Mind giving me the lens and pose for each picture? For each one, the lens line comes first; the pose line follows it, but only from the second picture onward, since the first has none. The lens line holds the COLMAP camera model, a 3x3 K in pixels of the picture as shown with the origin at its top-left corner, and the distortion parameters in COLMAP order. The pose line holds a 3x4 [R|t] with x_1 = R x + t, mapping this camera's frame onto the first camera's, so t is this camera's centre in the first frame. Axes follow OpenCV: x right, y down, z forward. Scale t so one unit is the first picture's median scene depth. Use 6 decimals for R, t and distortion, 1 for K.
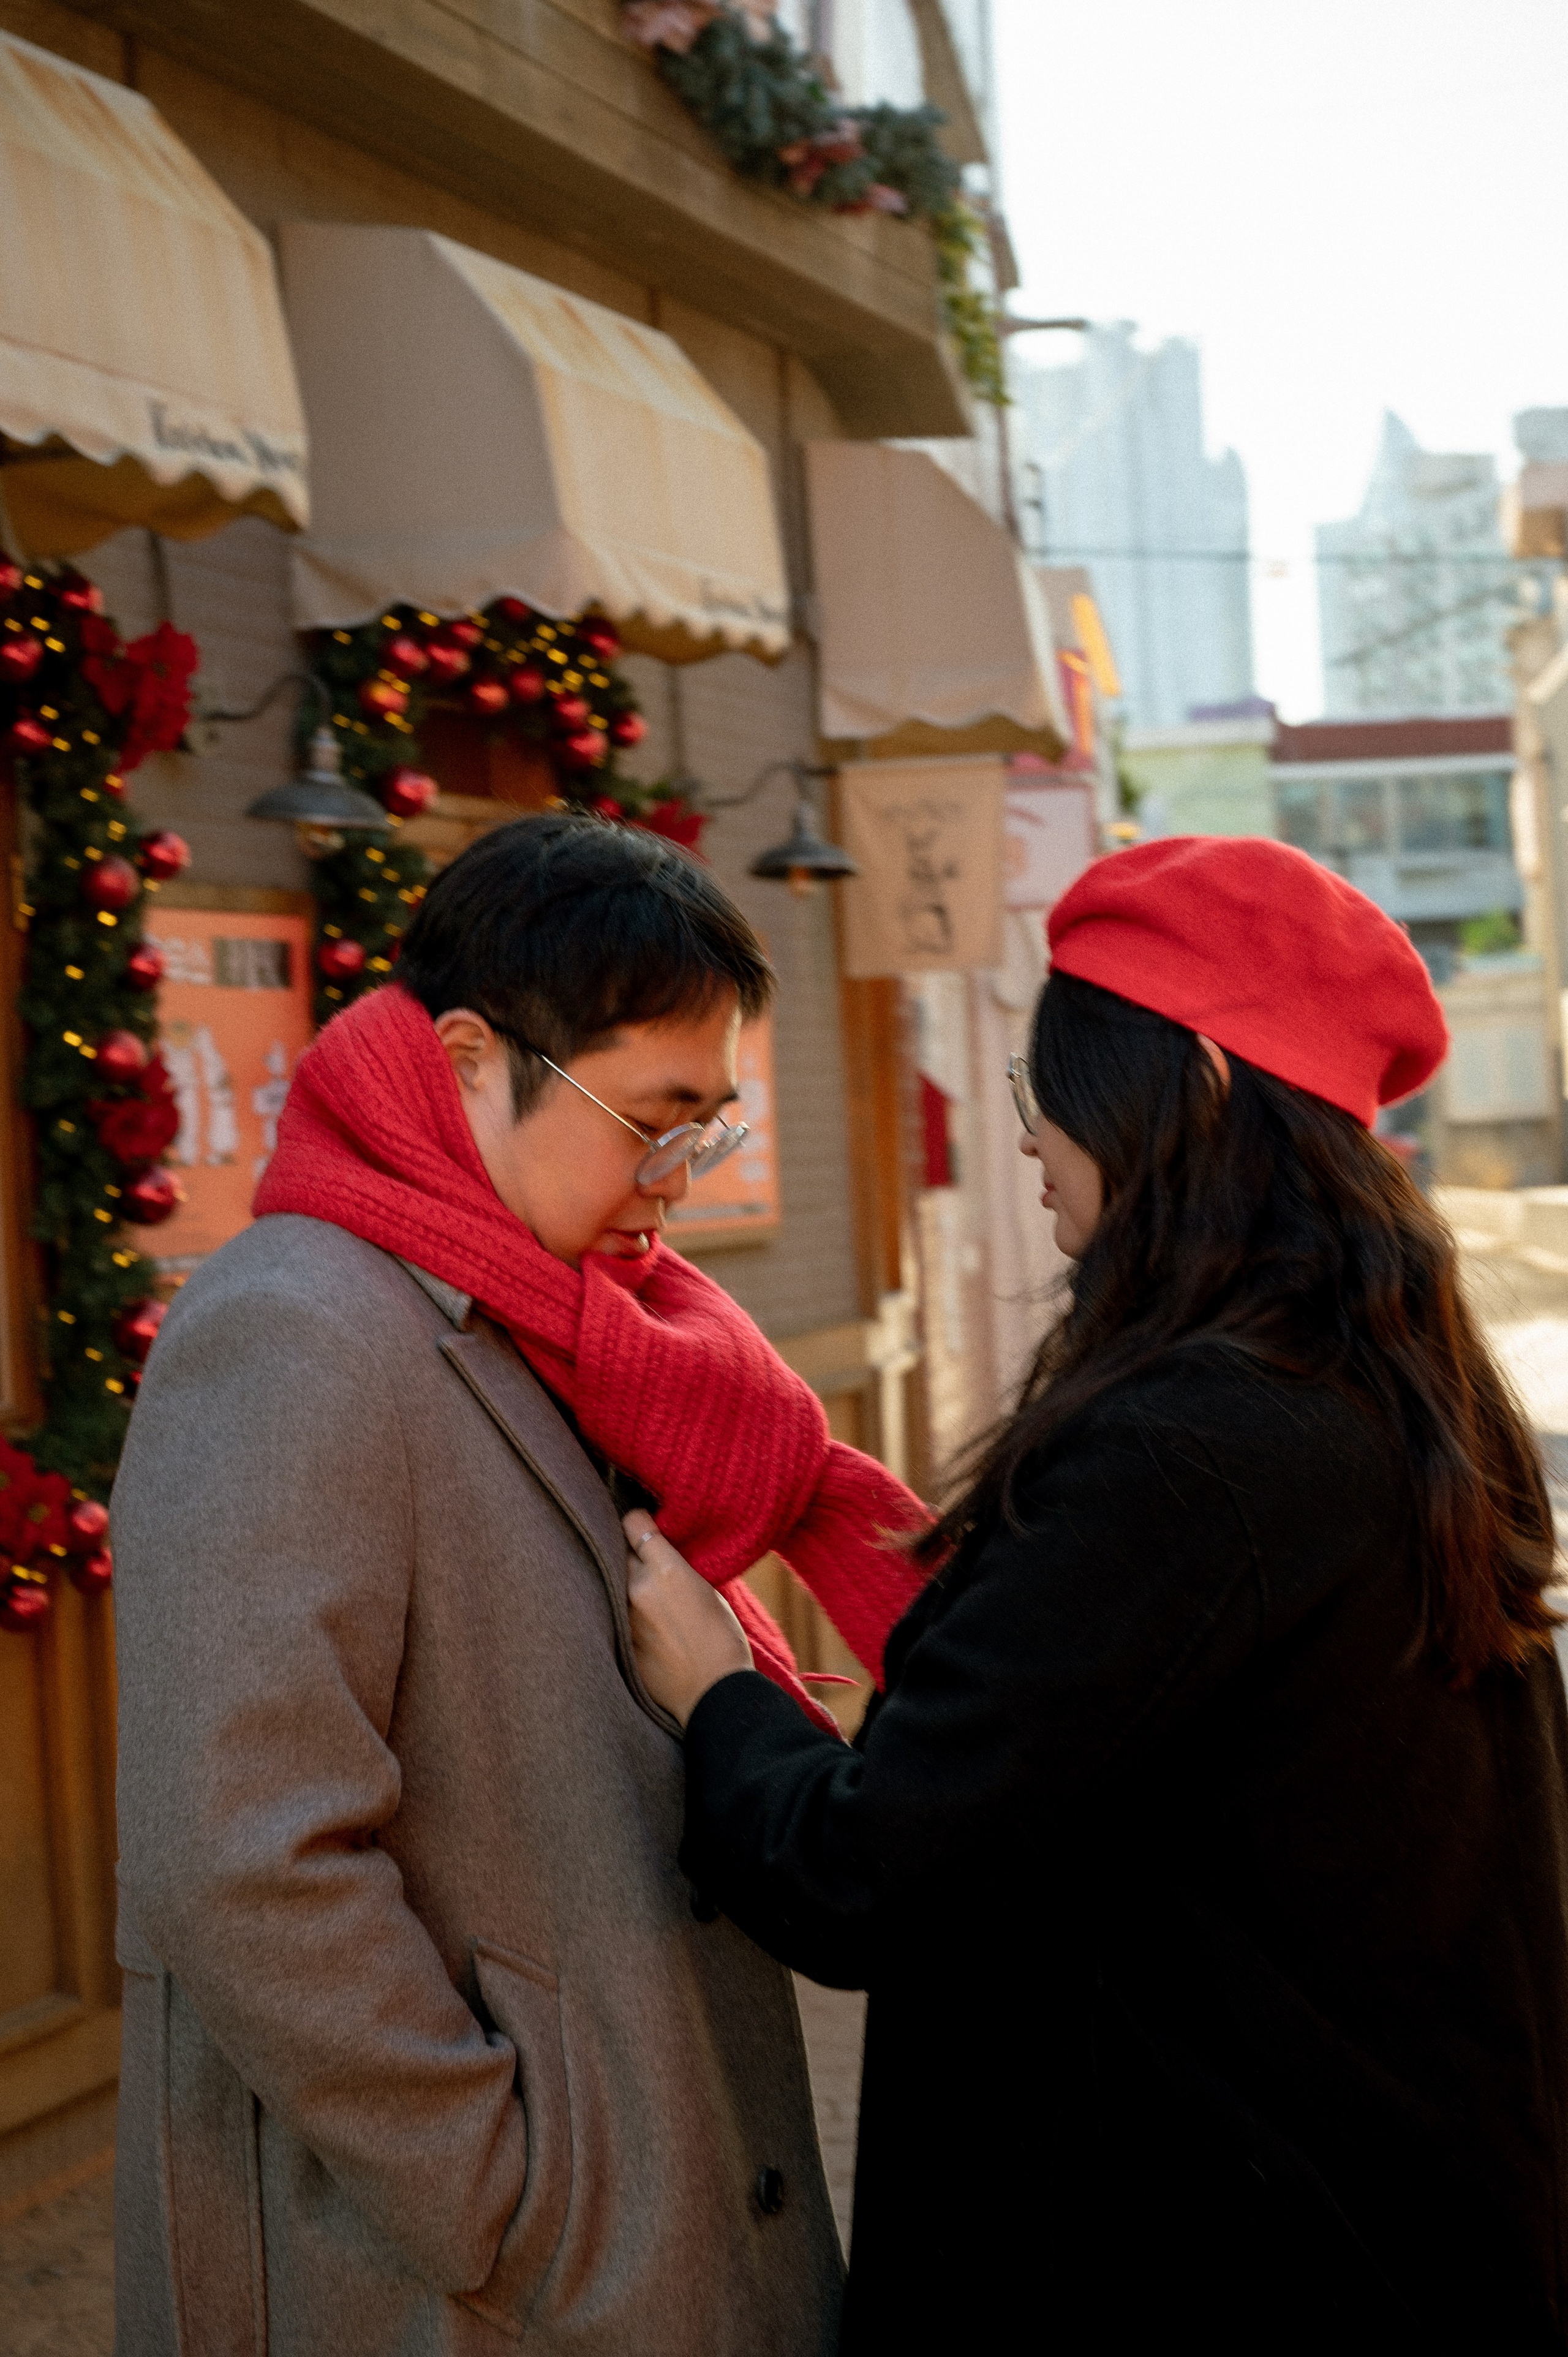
lens RADIAL K [[4057.1, 0, 784.0], [0, 4057.1, 1178.5], [0, 0, 1]] dist [0.000348, -0.040699]
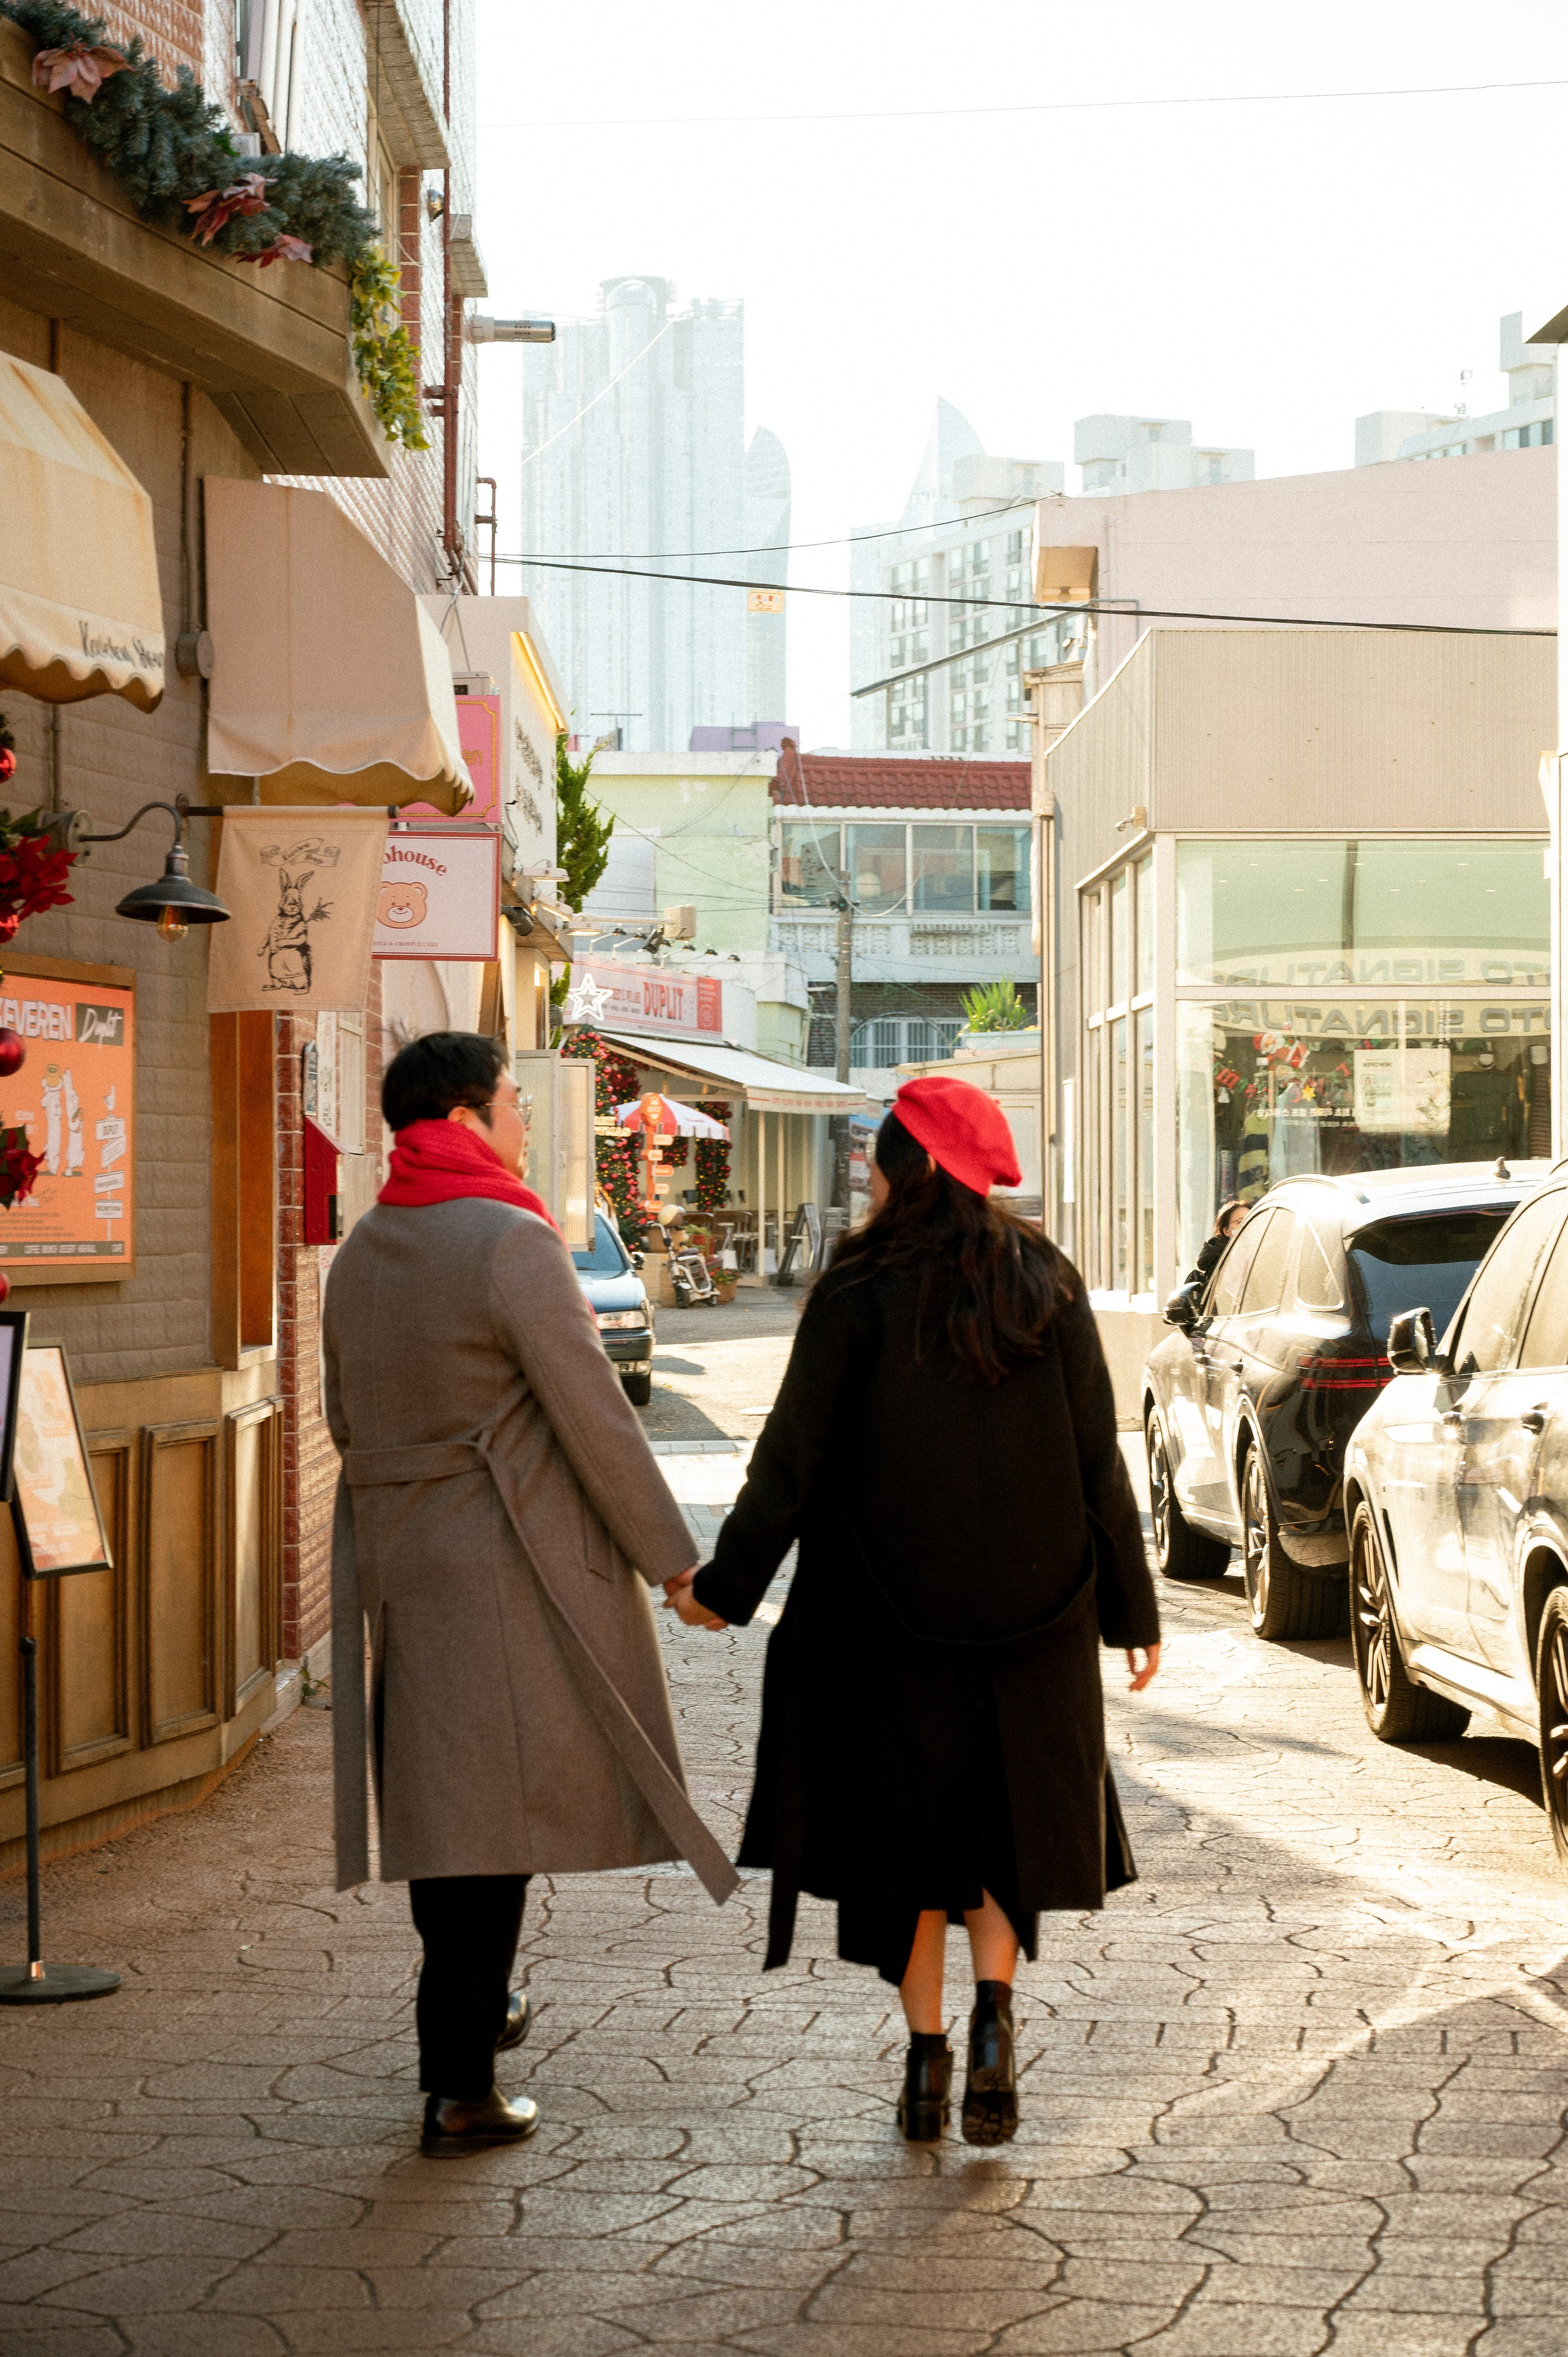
lens RADIAL K [[4726.9, 0, 784.0], [0, 4726.9, 1178.5], [0, 0, 1]] dist [0.004860, 0.222903]
pose [[0.991530, 0.055868, 0.117246, 0.022586], [-0.053969, 0.998356, -0.019313, 0.004593], [-0.118132, 0.012822, 0.992915, -0.186463]]
